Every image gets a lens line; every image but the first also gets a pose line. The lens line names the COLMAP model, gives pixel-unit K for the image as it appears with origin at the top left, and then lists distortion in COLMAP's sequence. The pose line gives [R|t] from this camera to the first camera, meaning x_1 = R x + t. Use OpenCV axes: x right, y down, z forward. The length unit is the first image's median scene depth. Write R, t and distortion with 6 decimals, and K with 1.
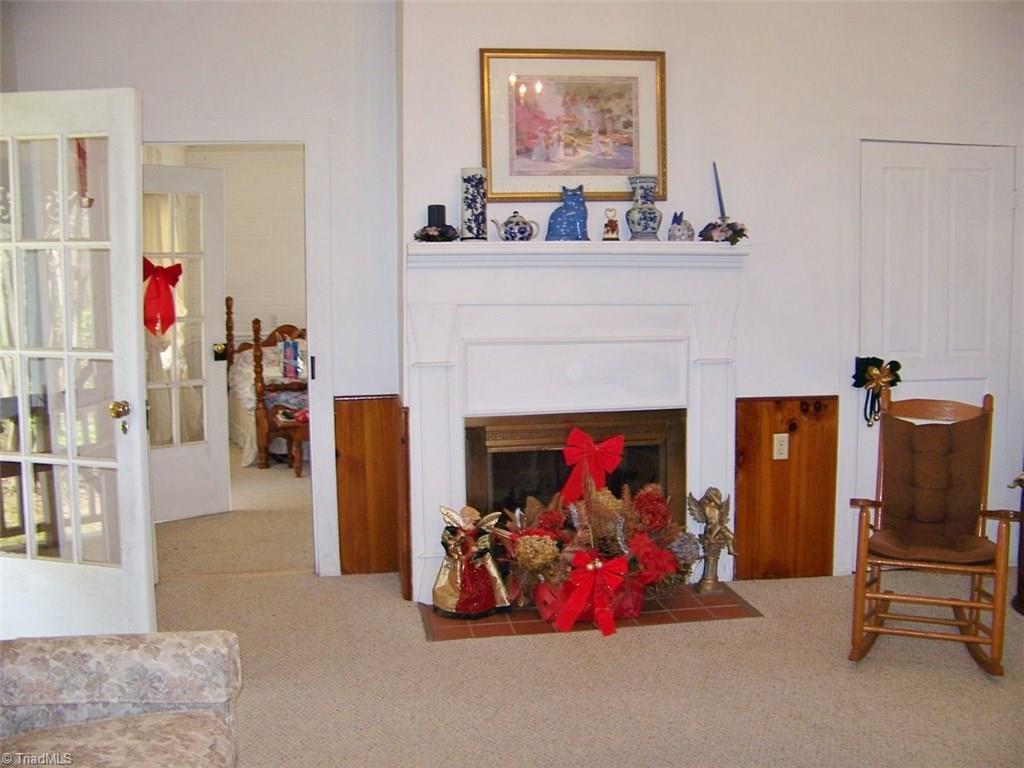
lens RADIAL K [[1083.6, 0, 511.7], [0, 1083.6, 387.0], [0, 0, 1]] dist [-0.089837, 0.000000]
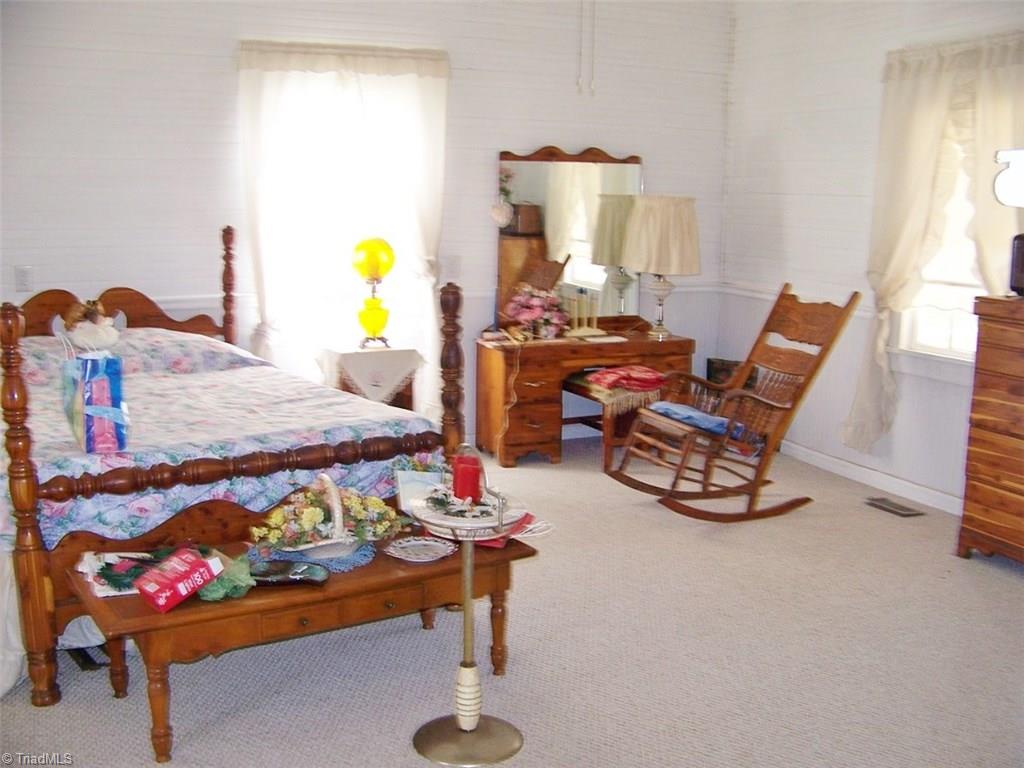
lens RADIAL K [[1083.6, 0, 511.9], [0, 1083.6, 381.7], [0, 0, 1]] dist [-0.089837, 0.000000]
pose [[0.963308, -0.030159, 0.266698, -0.168532], [0.010340, 0.997099, 0.075409, -0.060851], [-0.268199, -0.069884, 0.960826, 0.612449]]
